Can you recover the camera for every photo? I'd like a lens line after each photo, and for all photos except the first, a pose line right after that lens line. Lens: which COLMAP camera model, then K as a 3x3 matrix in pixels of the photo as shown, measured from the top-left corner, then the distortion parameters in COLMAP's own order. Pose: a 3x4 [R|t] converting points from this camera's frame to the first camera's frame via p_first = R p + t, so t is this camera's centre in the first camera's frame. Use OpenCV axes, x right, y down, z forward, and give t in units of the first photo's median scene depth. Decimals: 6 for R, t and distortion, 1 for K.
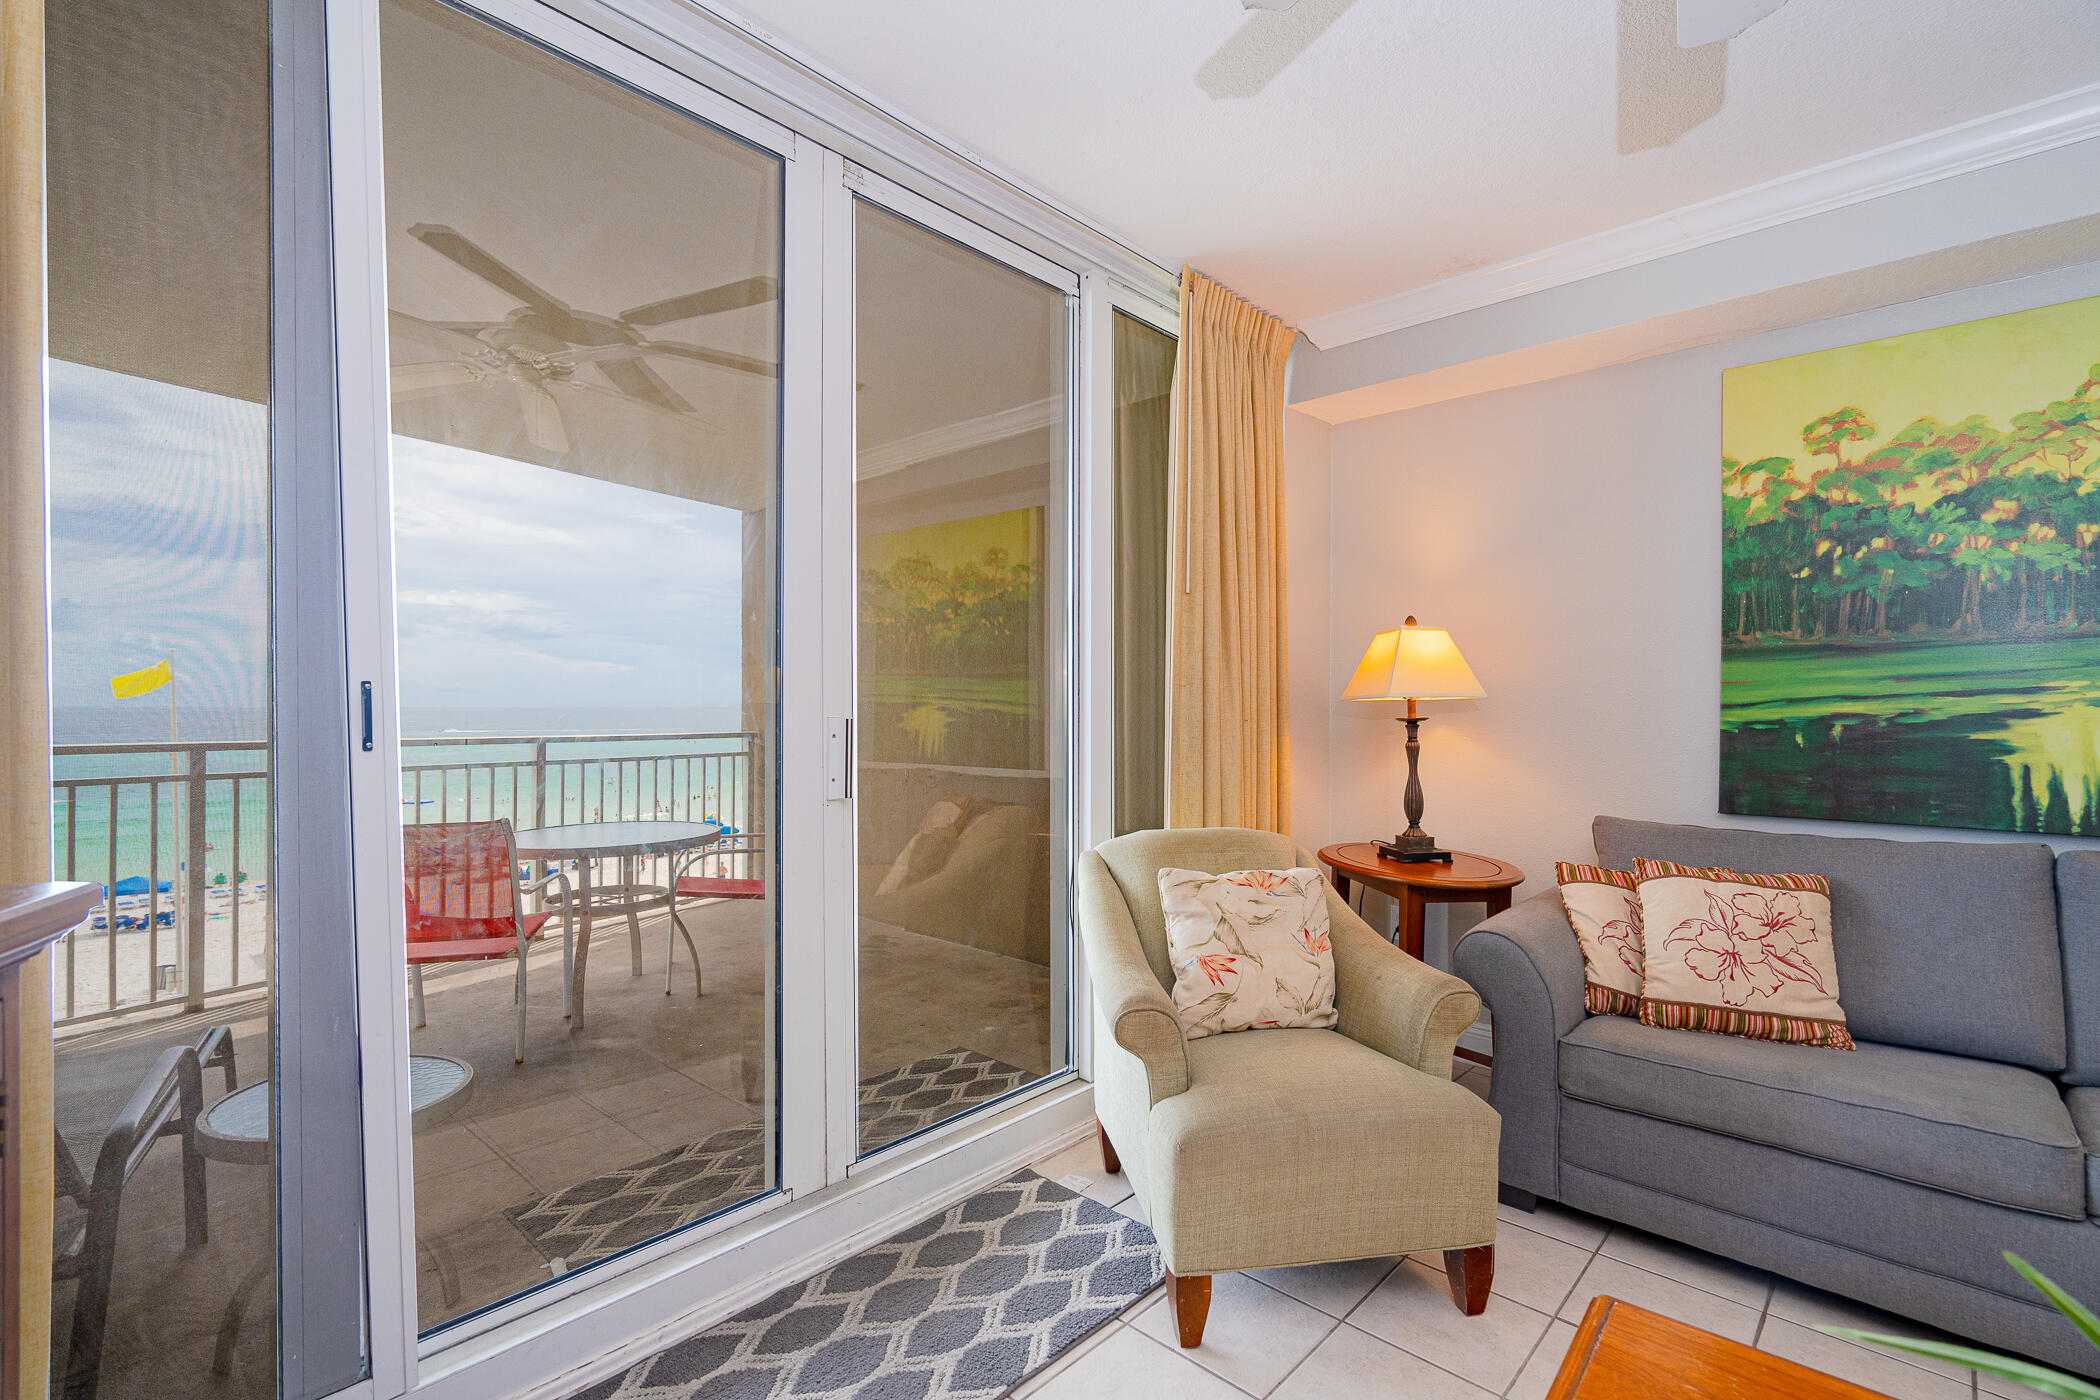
lens RADIAL K [[960.5, 0, 1051.0], [0, 960.5, 713.9], [0, 0, 1]] dist [-0.004533, 0.002810]
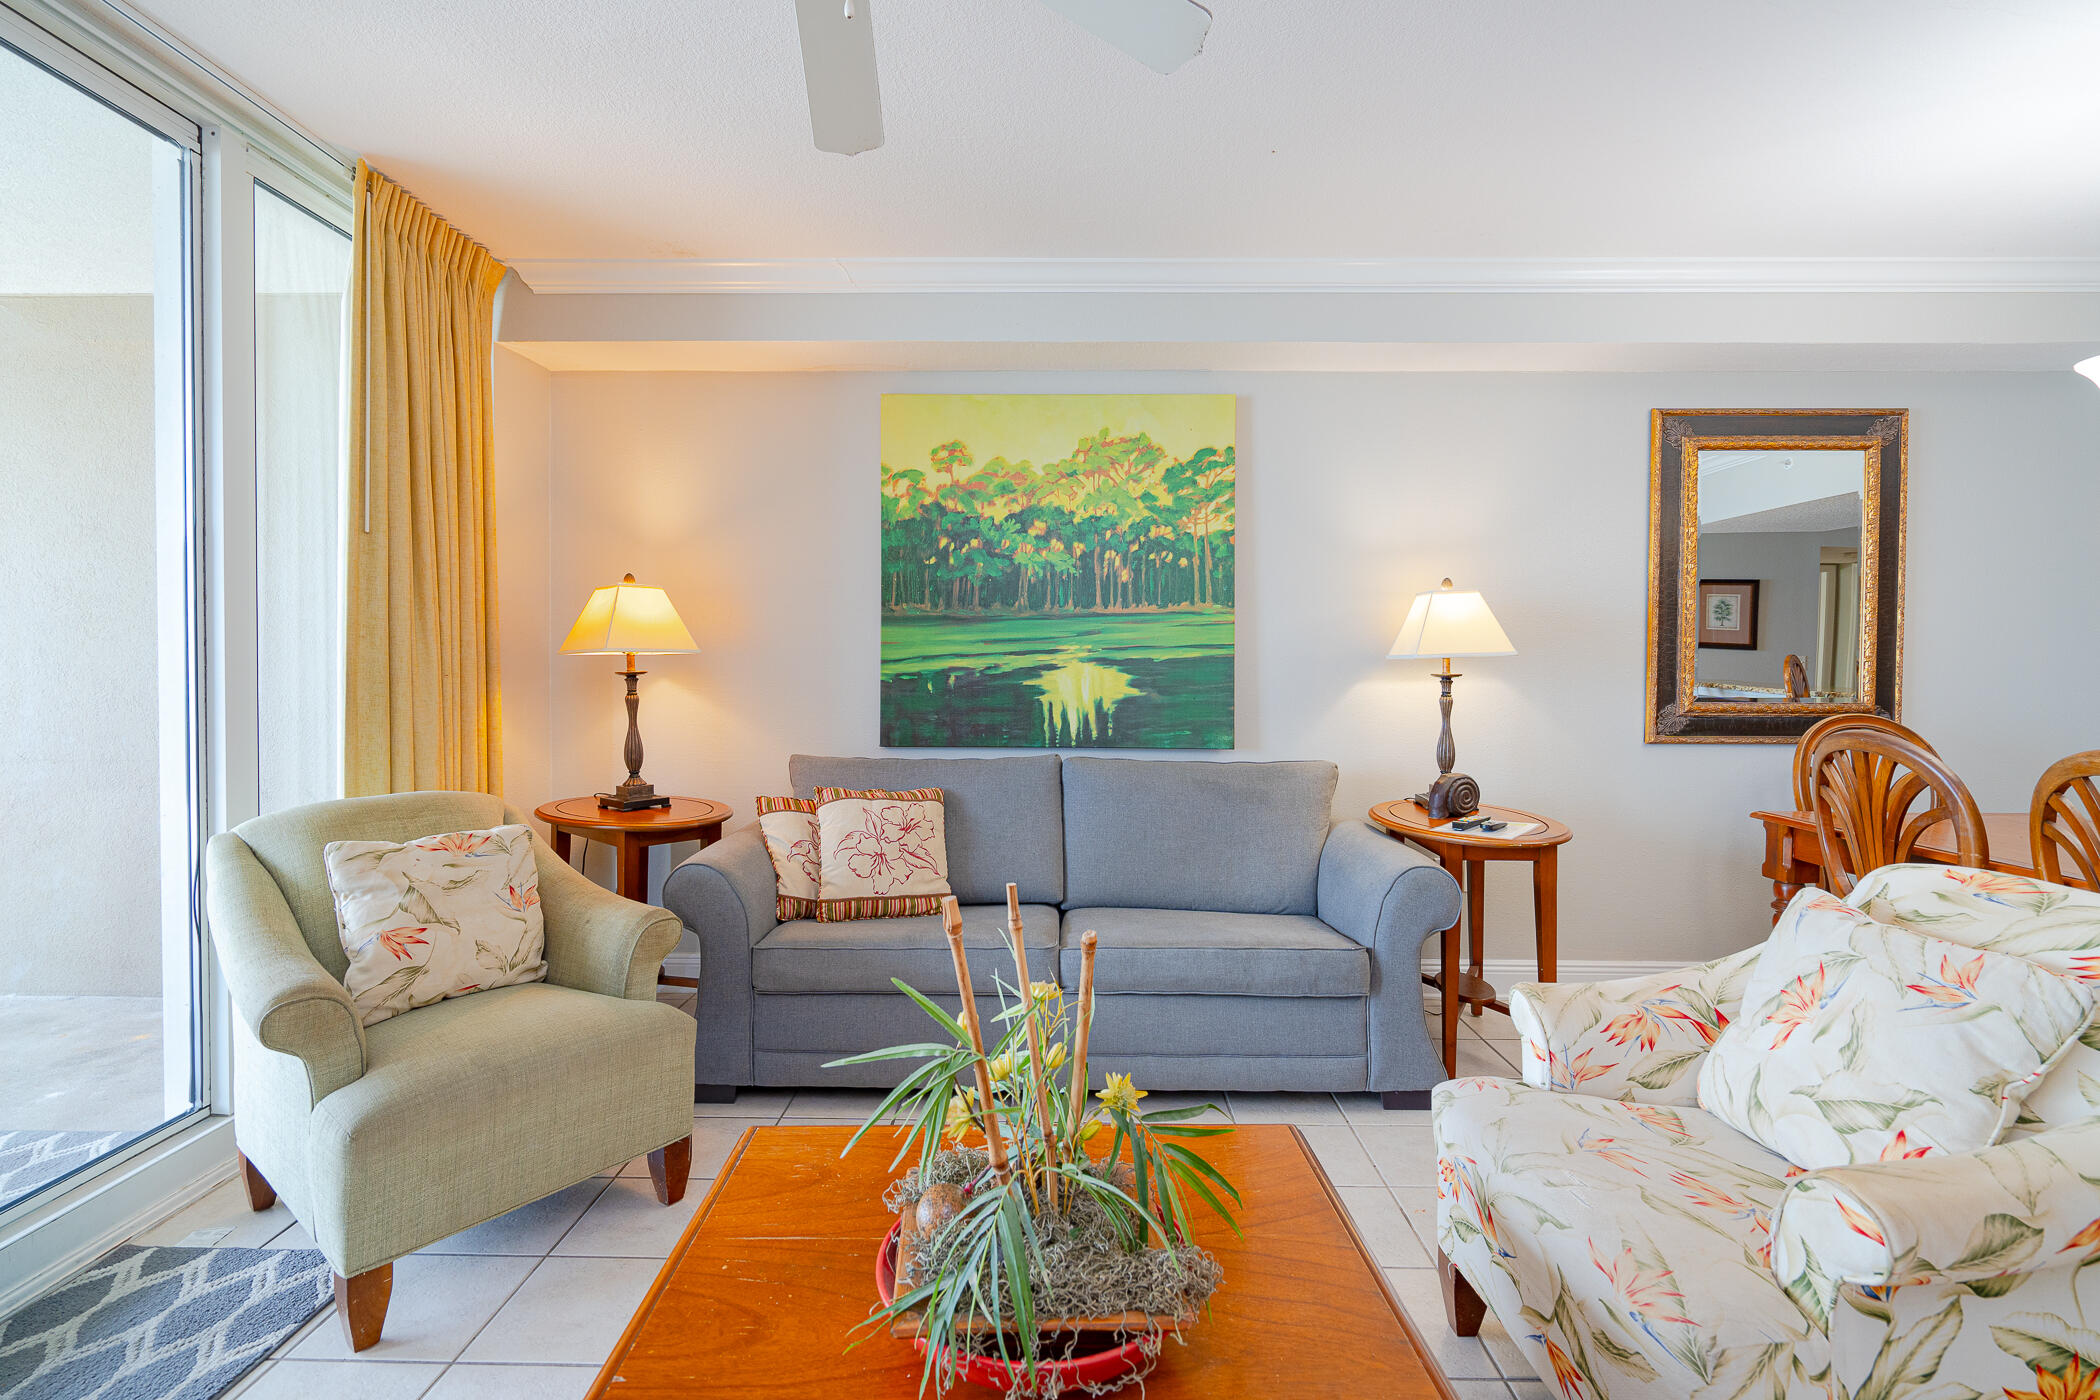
lens RADIAL K [[960.5, 0, 1041.7], [0, 960.5, 679.7], [0, 0, 1]] dist [-0.004533, 0.002810]
pose [[0.740303, -0.009774, 0.672202, 0.007632], [0.001432, 0.999915, 0.012963, -0.000199], [-0.672271, -0.008634, 0.740254, -0.087034]]
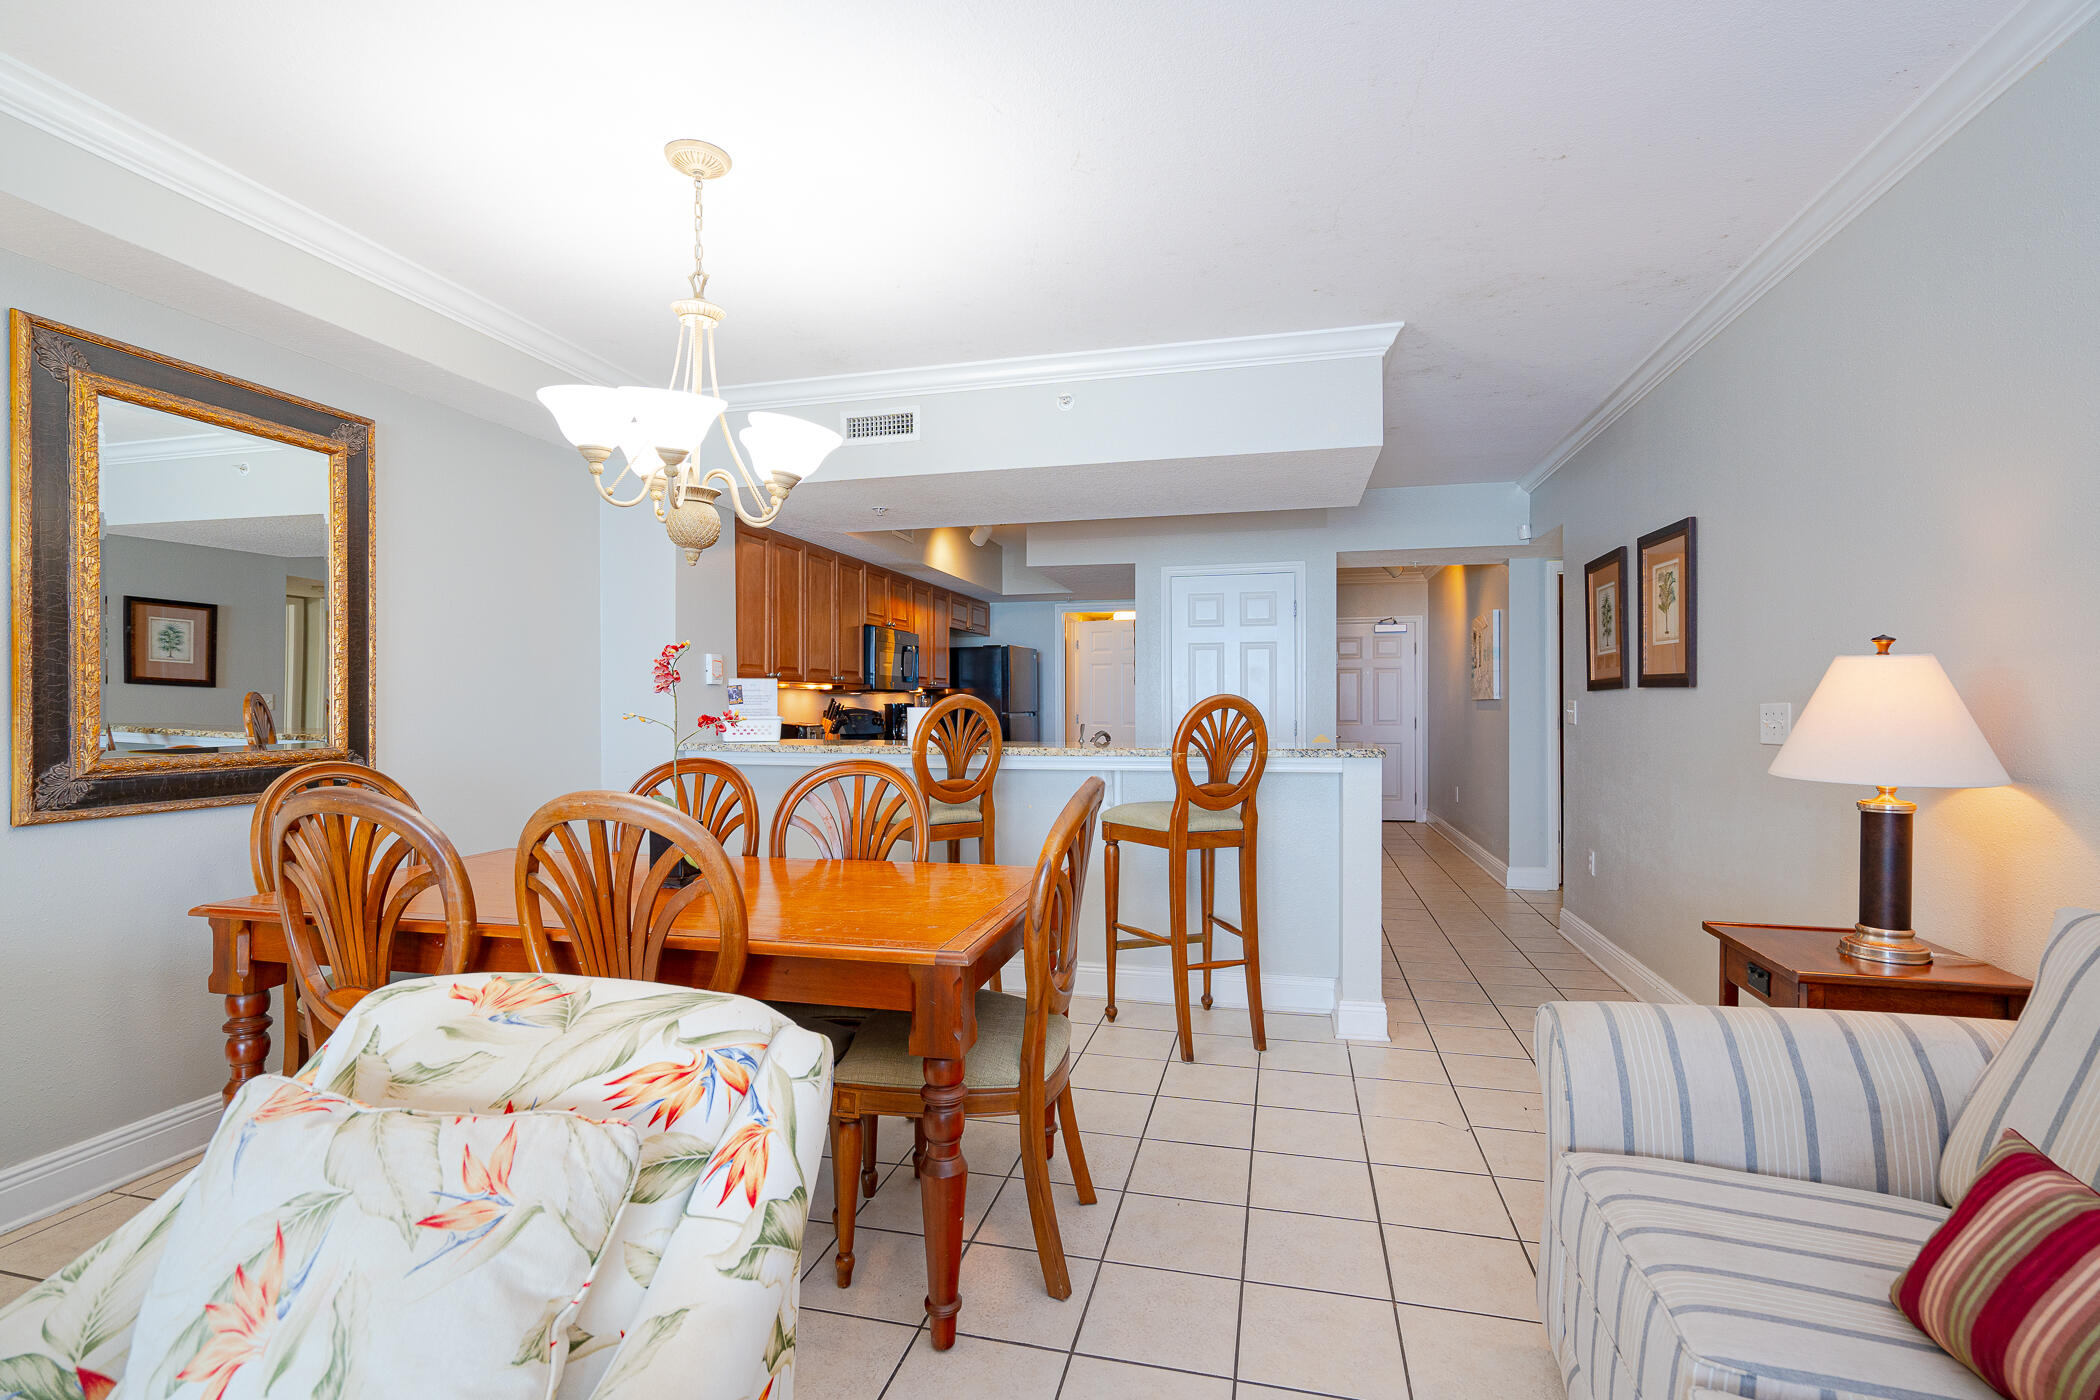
lens RADIAL K [[960.5, 0, 1066.4], [0, 960.5, 709.2], [0, 0, 1]] dist [-0.004533, 0.002810]
pose [[-0.503525, -0.004811, 0.863968, 0.331918], [0.007377, 0.999924, 0.009867, 0.000119], [-0.863949, 0.011341, -0.503451, -0.045196]]
